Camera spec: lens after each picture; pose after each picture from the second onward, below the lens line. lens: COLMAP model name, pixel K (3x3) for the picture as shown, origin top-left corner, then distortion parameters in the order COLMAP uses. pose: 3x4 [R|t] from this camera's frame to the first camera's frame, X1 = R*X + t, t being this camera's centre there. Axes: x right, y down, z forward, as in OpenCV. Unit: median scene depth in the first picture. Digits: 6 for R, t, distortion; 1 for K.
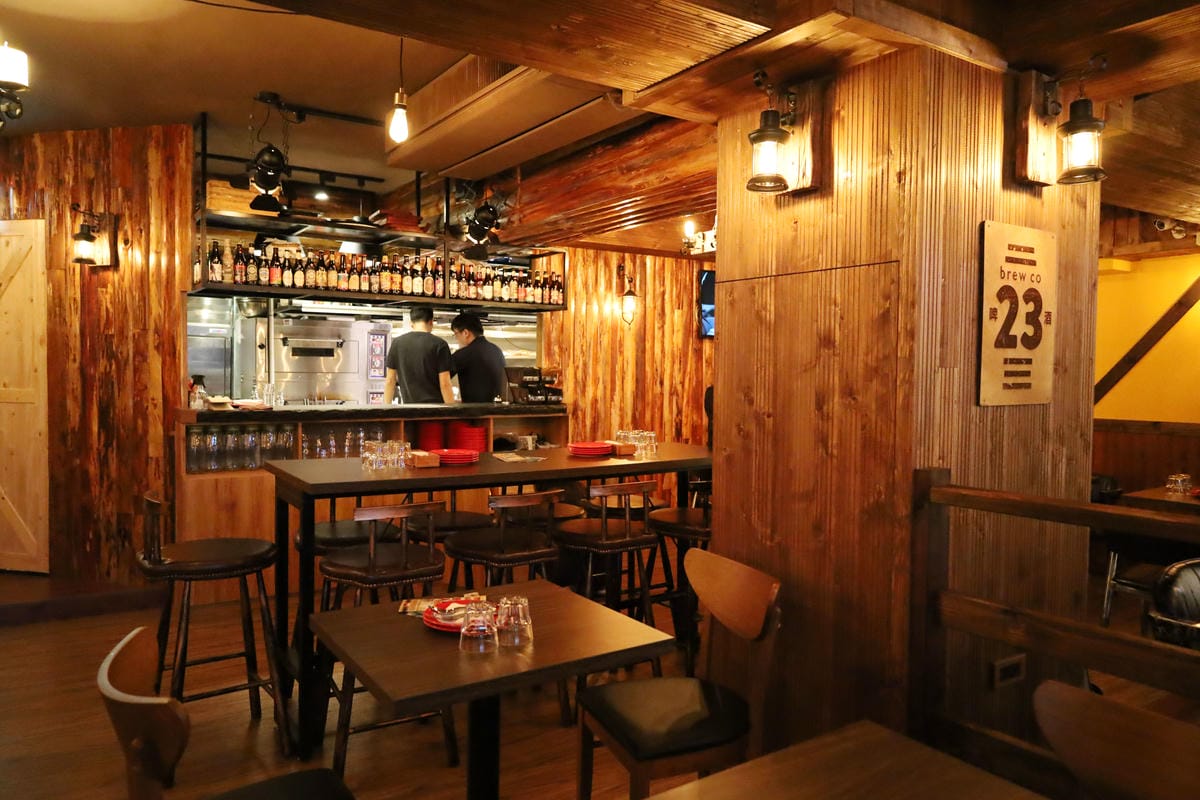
lens RADIAL K [[825.8, 0, 594.1], [0, 825.8, 401.8], [0, 0, 1]] dist [-0.006755, 0.000938]
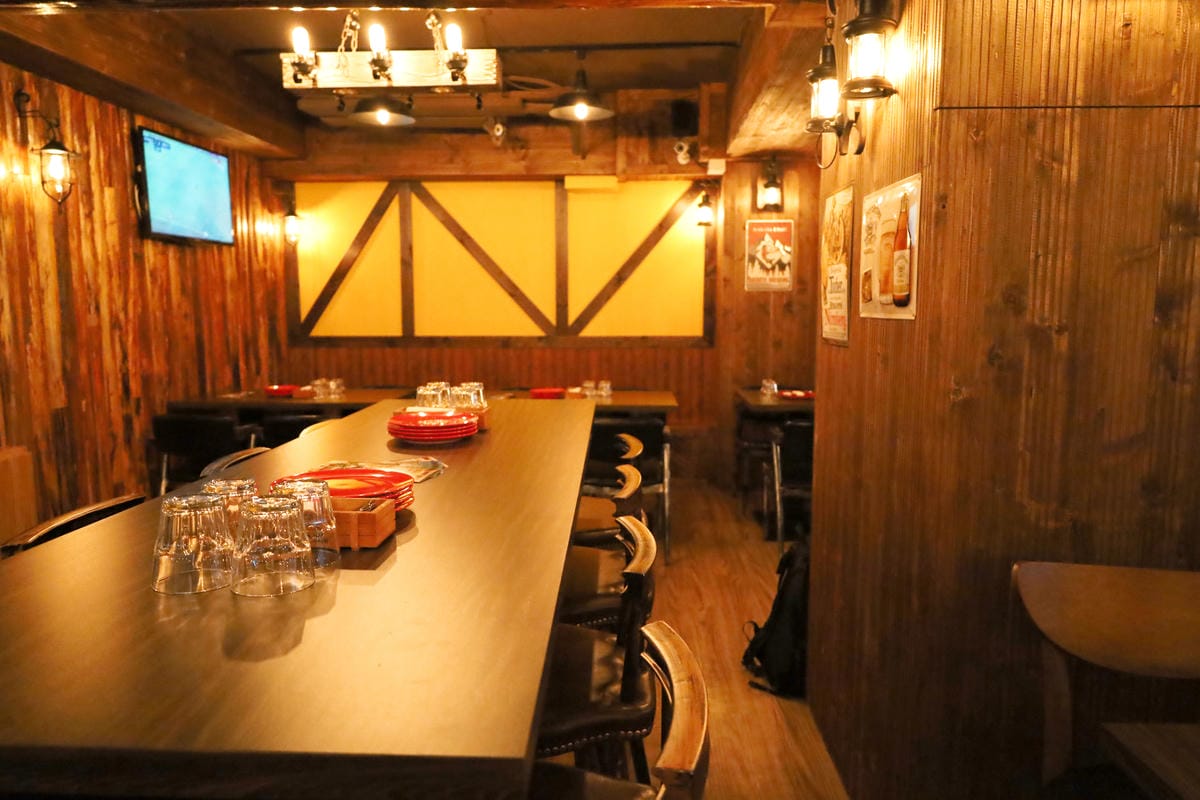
lens RADIAL K [[825.8, 0, 599.8], [0, 825.8, 405.3], [0, 0, 1]] dist [-0.006755, 0.000938]
pose [[0.576404, -0.109293, 0.809823, -0.207431], [0.038880, 0.993561, 0.106417, -0.002946], [-0.816239, -0.029853, 0.576942, 0.365922]]
